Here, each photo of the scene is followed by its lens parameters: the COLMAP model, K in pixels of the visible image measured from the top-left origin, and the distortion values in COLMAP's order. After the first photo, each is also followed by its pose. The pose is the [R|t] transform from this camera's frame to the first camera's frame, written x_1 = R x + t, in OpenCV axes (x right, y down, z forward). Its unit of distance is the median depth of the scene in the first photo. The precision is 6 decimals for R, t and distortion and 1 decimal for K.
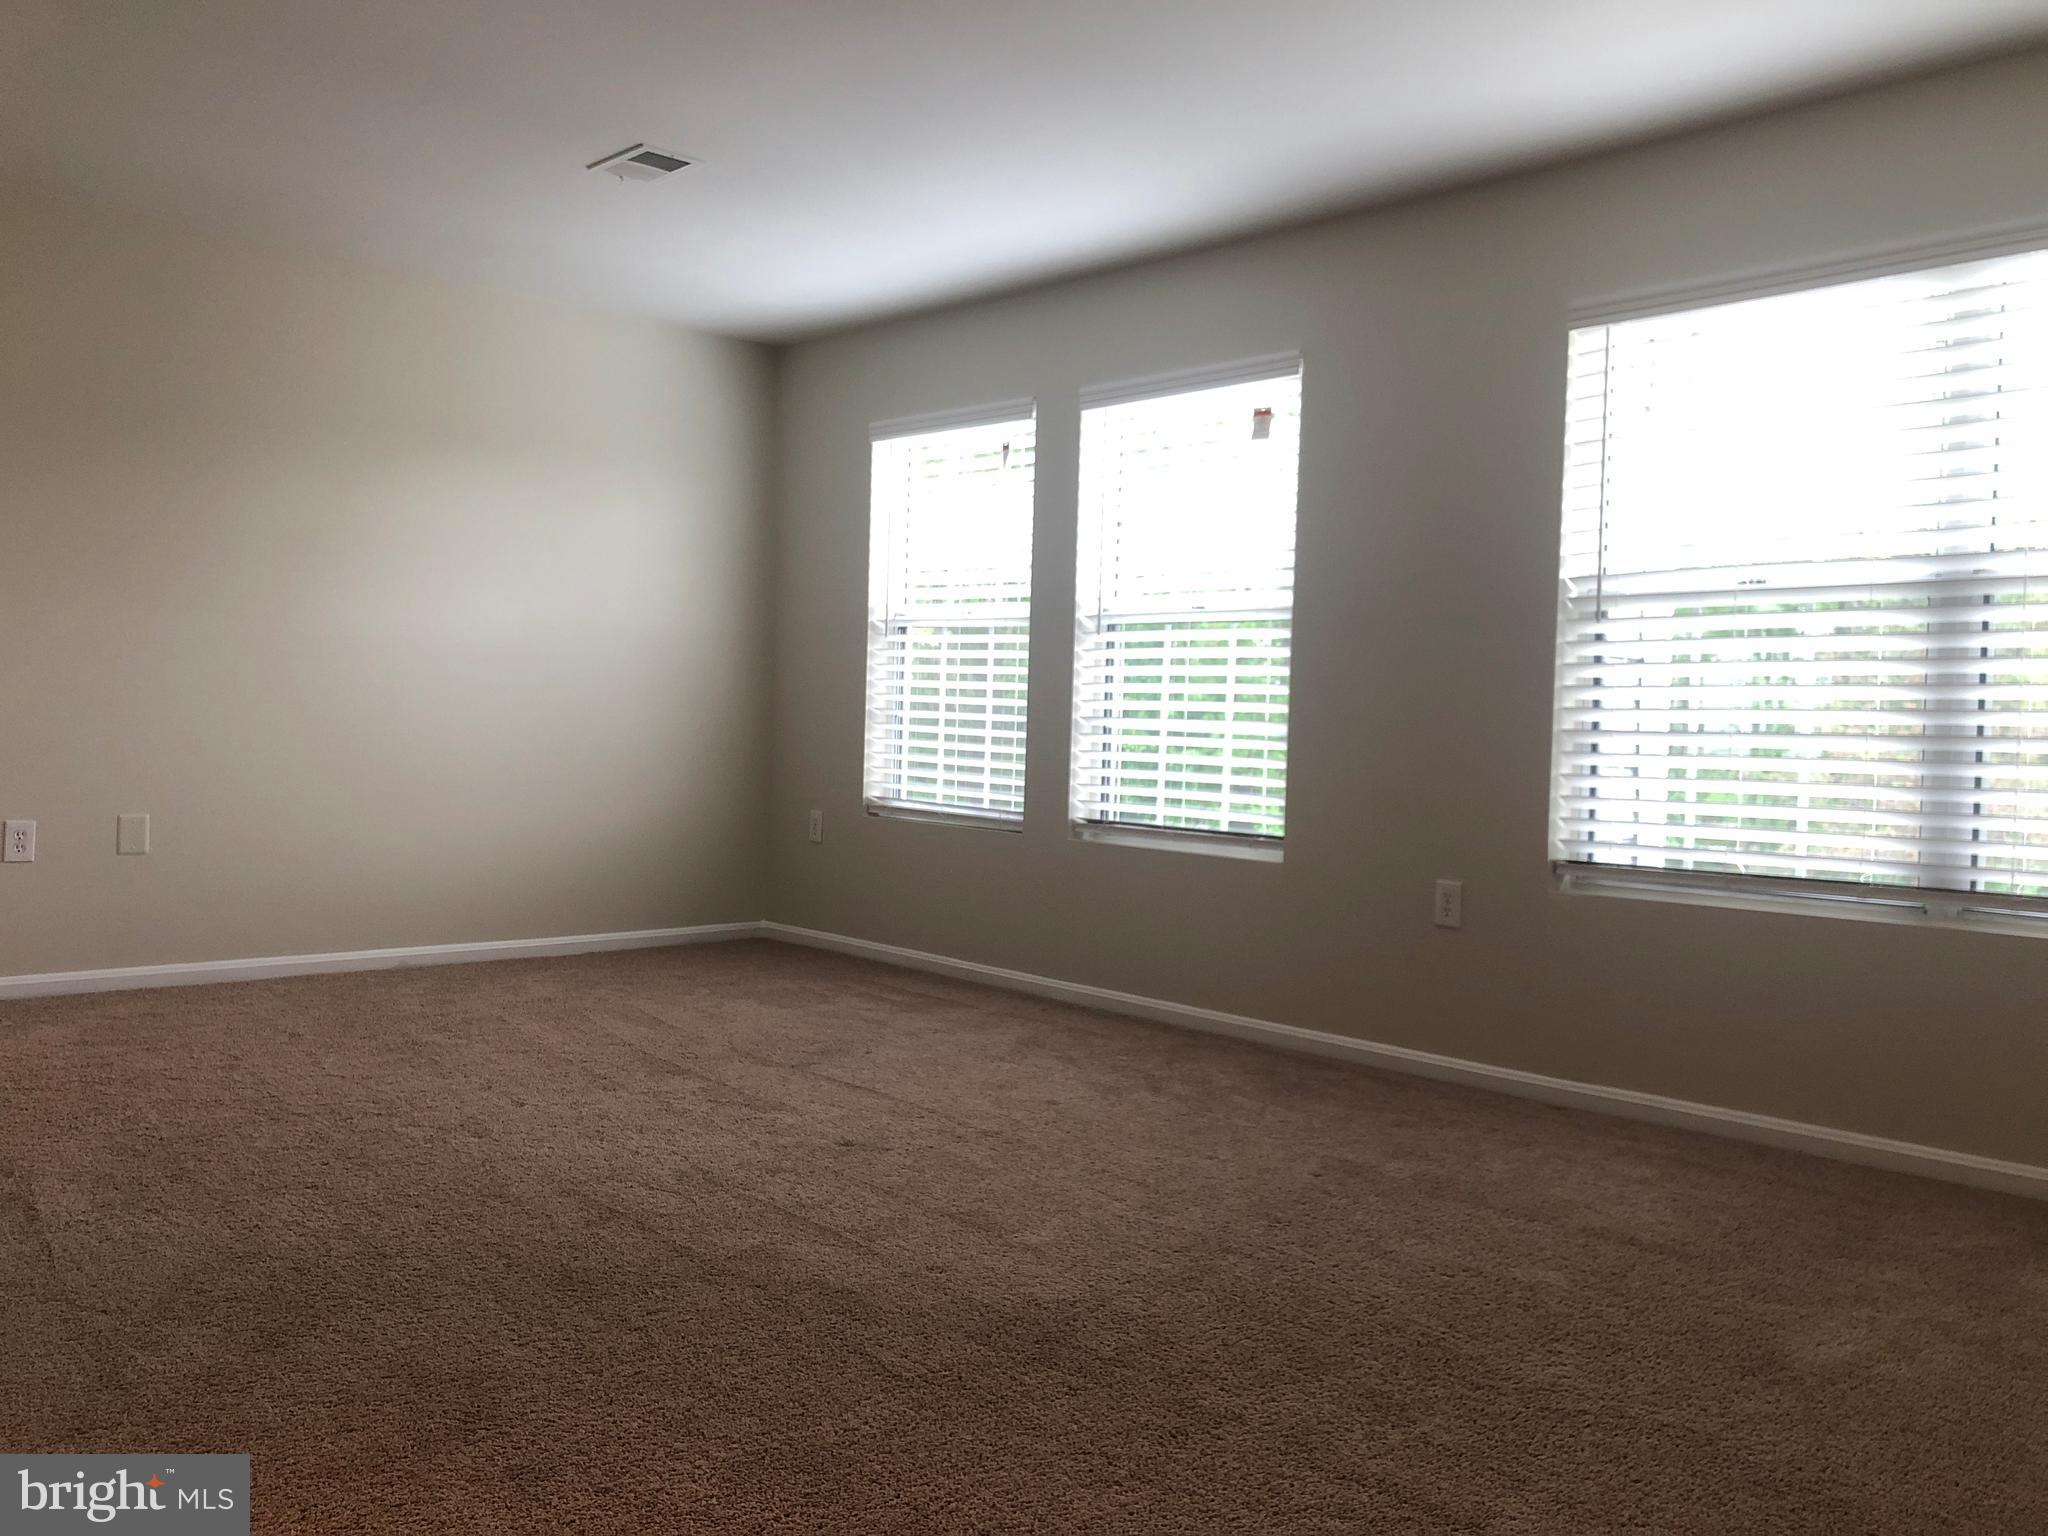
lens RADIAL K [[1690.7, 0, 1020.2], [0, 1690.7, 760.8], [0, 0, 1]] dist [0.049364, -0.037796]
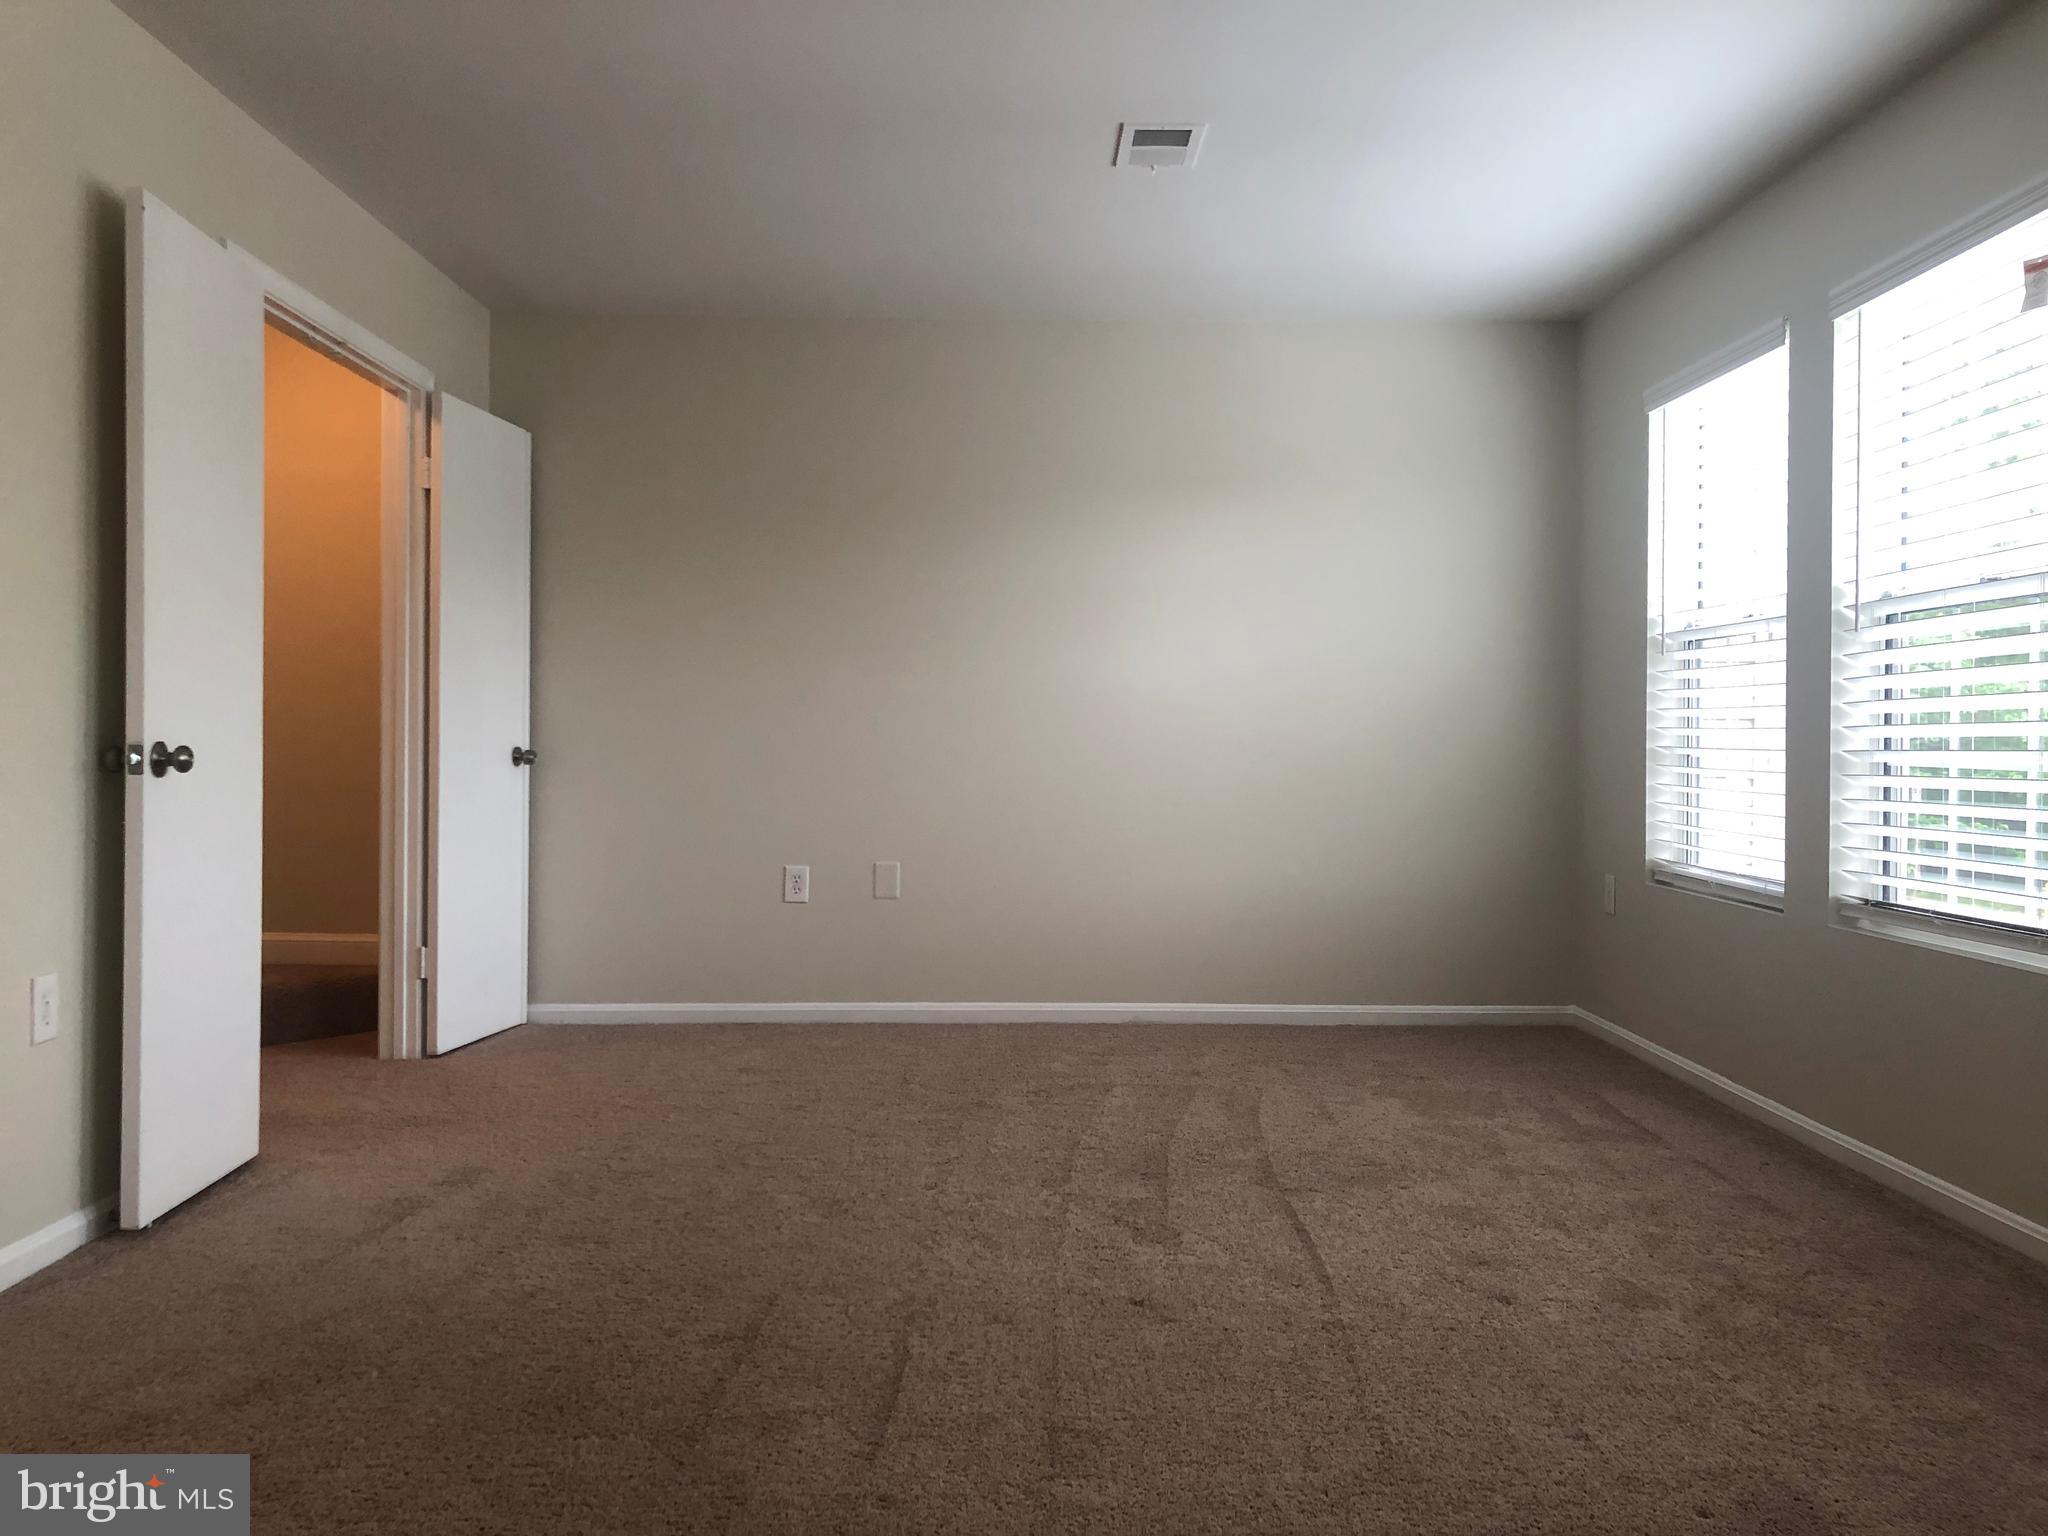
lens RADIAL K [[1690.7, 0, 1030.1], [0, 1690.7, 760.2], [0, 0, 1]] dist [0.049364, -0.037796]
pose [[0.740778, -0.020366, -0.671441, 0.258238], [0.000456, 0.999555, -0.029816, -0.001471], [0.671750, 0.021780, 0.740458, 0.246089]]
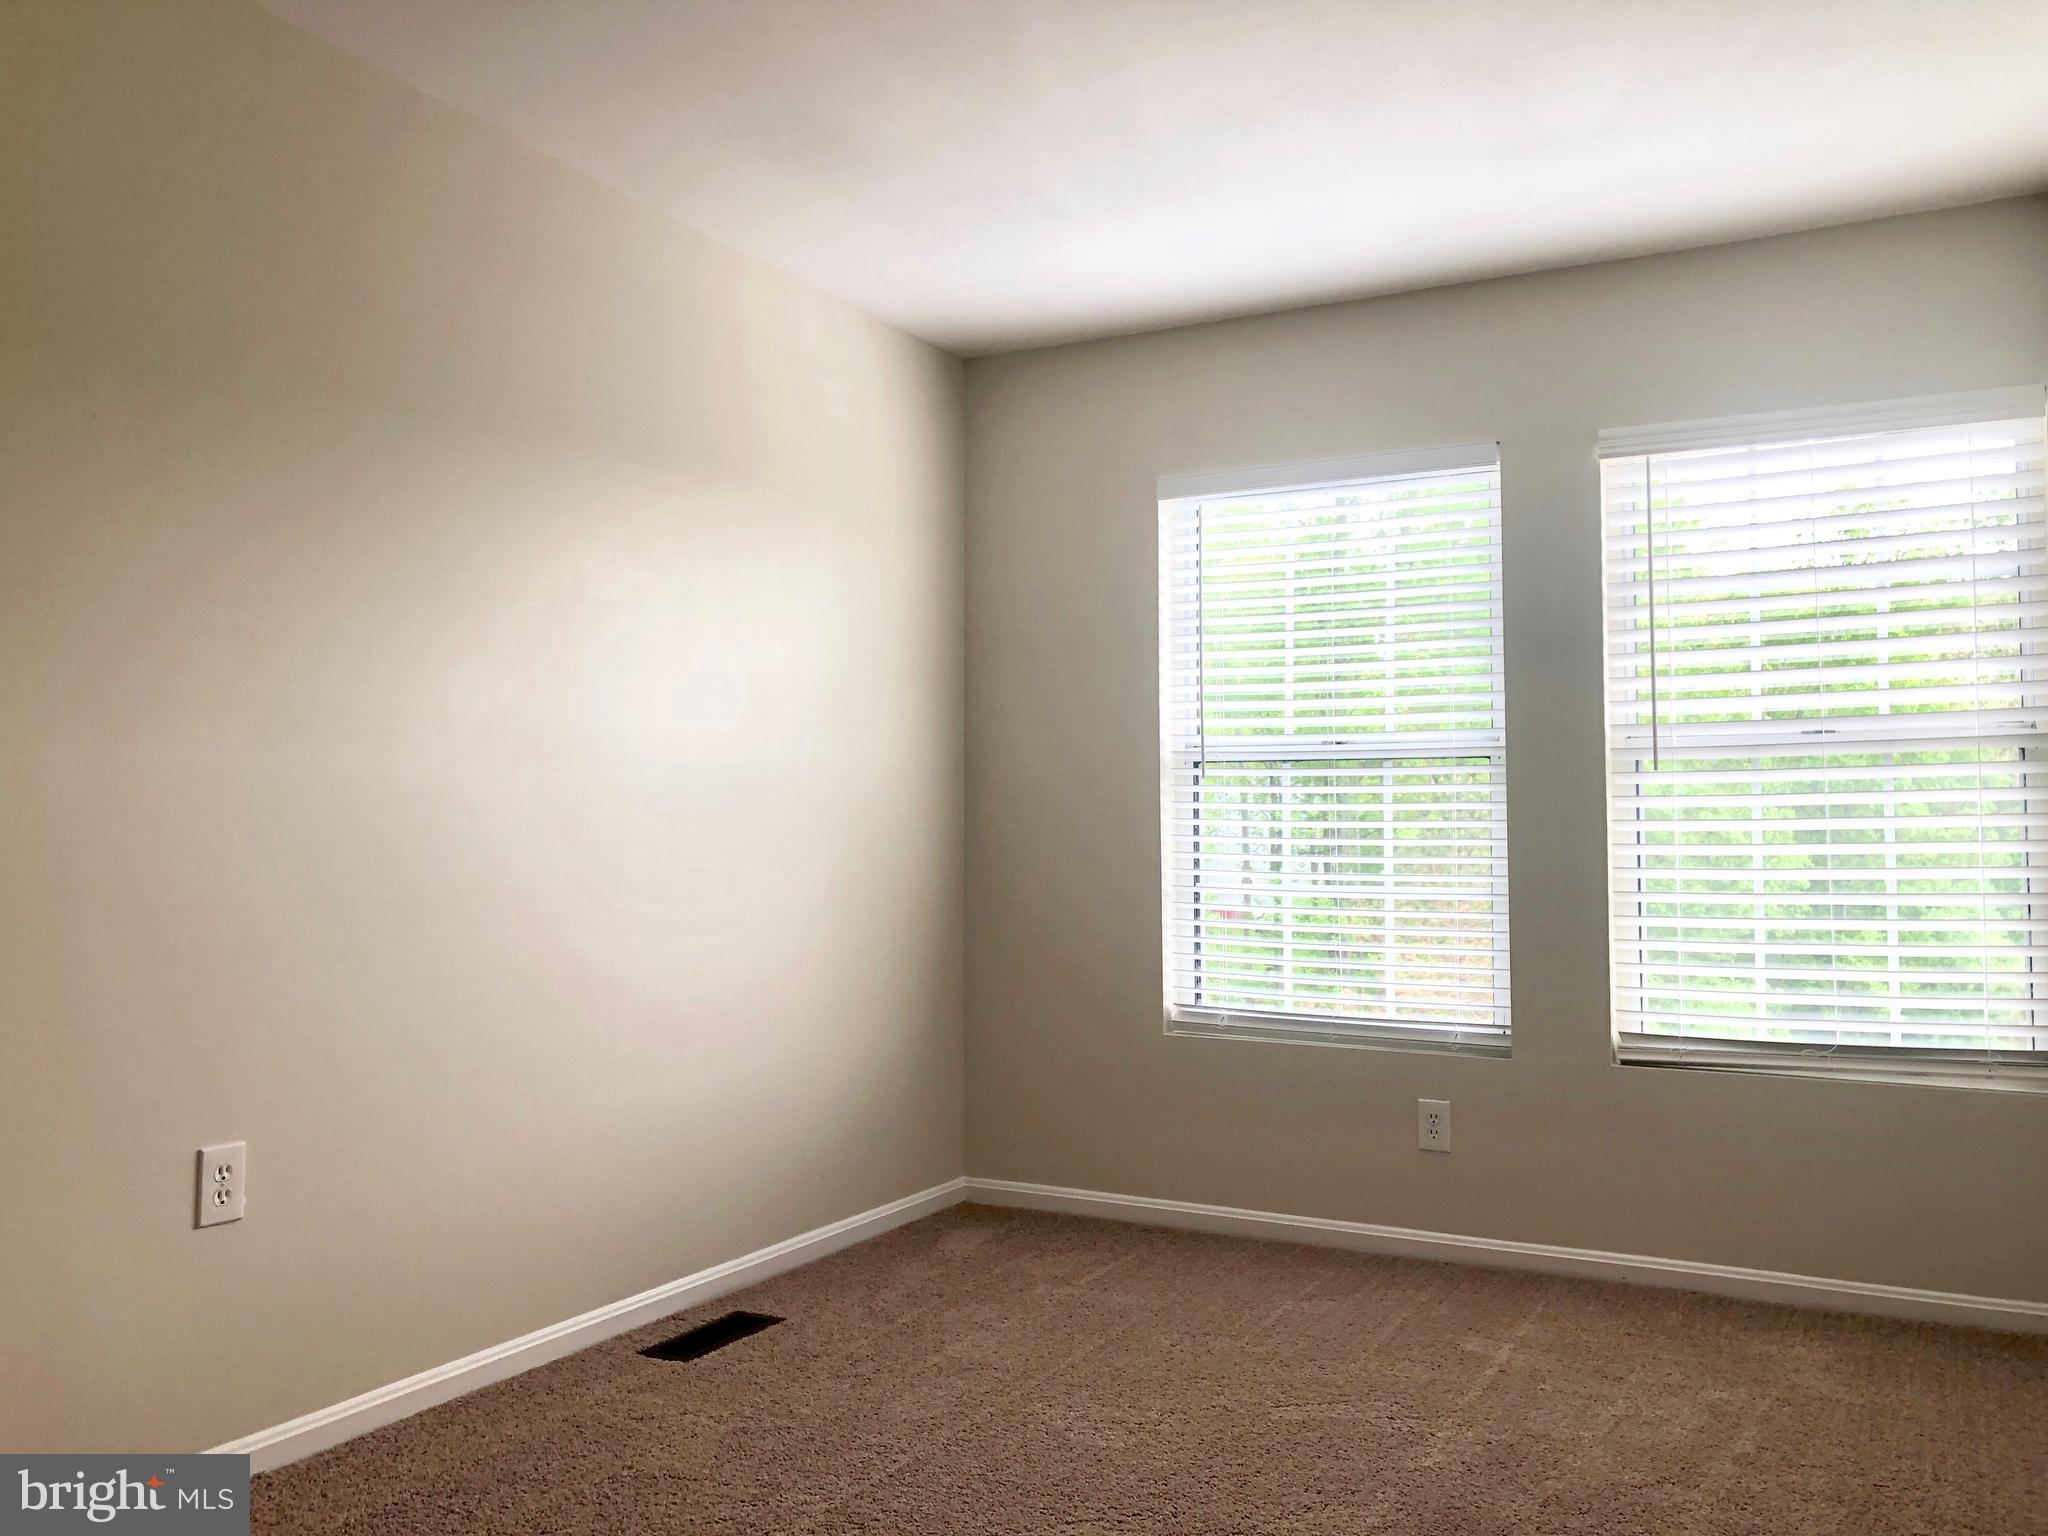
lens RADIAL K [[1690.7, 0, 1104.5], [0, 1690.7, 753.5], [0, 0, 1]] dist [0.049364, -0.037796]
pose [[0.948489, 0.021681, 0.316066, -0.456000], [0.008645, 0.995513, -0.094232, -0.017156], [-0.316691, 0.092110, 0.944046, 0.455253]]
